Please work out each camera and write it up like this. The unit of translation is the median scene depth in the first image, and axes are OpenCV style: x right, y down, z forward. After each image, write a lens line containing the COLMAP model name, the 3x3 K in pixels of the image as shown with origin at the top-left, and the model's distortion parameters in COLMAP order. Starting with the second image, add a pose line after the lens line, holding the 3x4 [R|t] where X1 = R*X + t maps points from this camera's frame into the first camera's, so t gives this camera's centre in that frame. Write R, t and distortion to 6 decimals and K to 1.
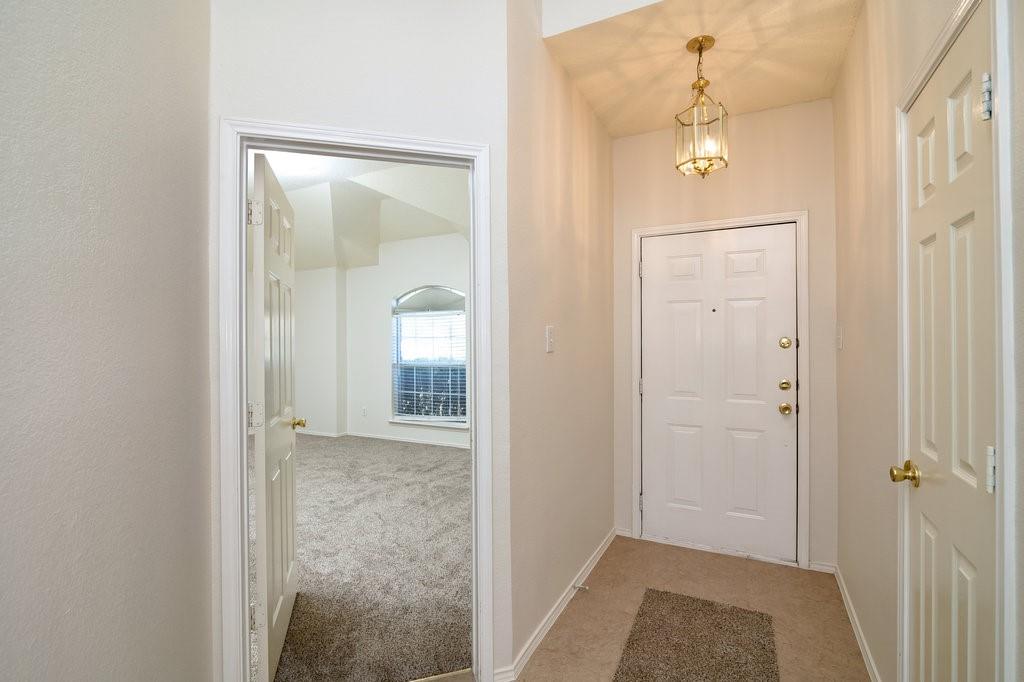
lens RADIAL K [[474.7, 0, 512.0], [0, 474.7, 341.0], [0, 0, 1]] dist [-0.010146, 0.000145]
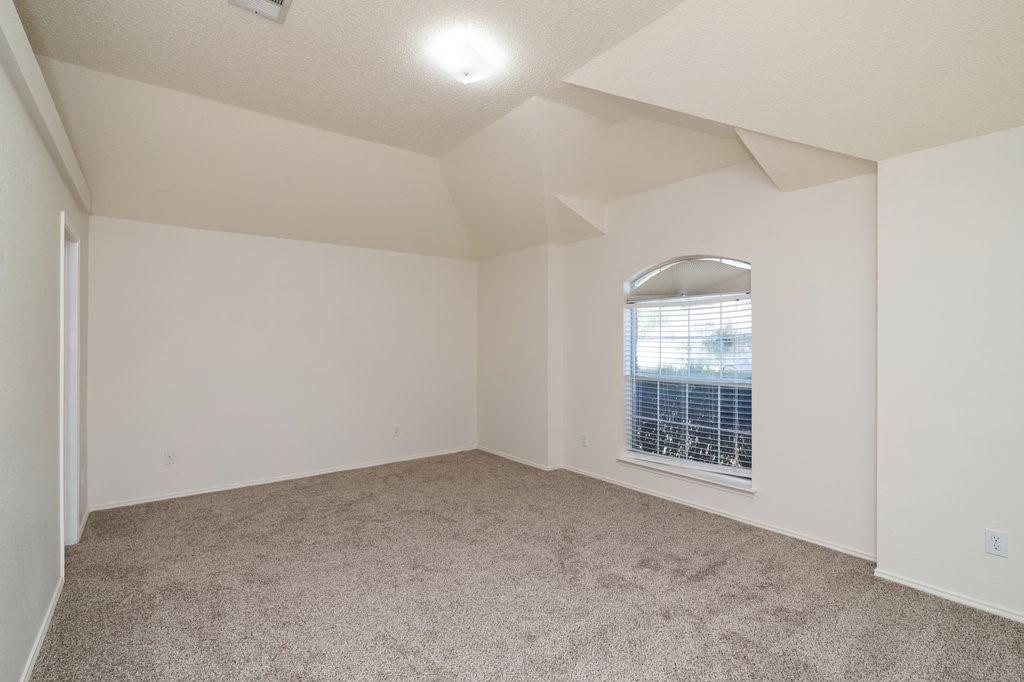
lens RADIAL K [[474.7, 0, 512.0], [0, 474.7, 341.0], [0, 0, 1]] dist [-0.010146, 0.000145]
pose [[0.902816, 0.006089, -0.429984, -0.109650], [-0.007518, 0.999970, -0.001625, 0.000271], [0.429961, 0.004699, 0.902835, 0.326817]]
